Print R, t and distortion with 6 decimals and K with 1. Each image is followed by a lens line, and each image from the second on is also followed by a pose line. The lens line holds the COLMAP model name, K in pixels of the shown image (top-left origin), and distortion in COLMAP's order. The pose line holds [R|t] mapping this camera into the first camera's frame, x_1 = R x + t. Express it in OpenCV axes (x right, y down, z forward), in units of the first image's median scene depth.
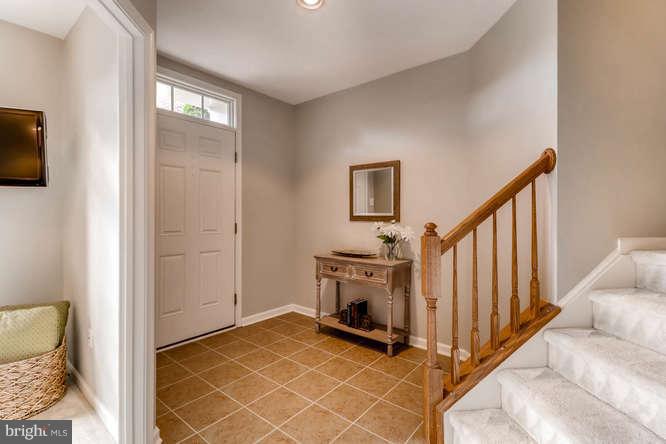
lens RADIAL K [[306.5, 0, 336.5], [0, 306.5, 209.0], [0, 0, 1]] dist [0.015442, -0.012318]
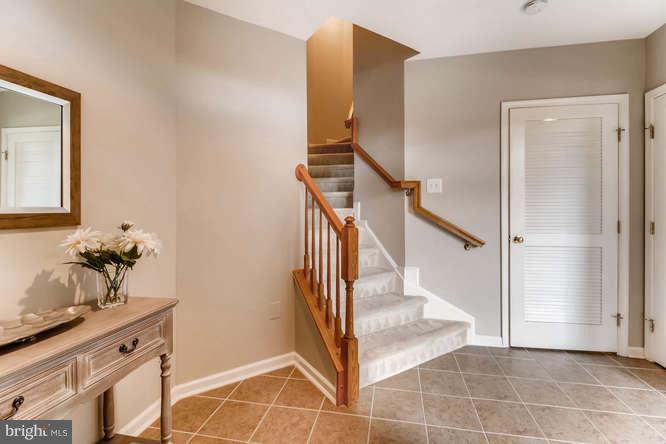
lens RADIAL K [[306.5, 0, 336.5], [0, 306.5, 209.0], [0, 0, 1]] dist [0.015442, -0.012318]
pose [[-0.465880, 0.003090, 0.884842, -0.402849], [-0.011673, 0.999885, -0.009638, 0.017202], [-0.884771, -0.014819, -0.465791, 0.911958]]
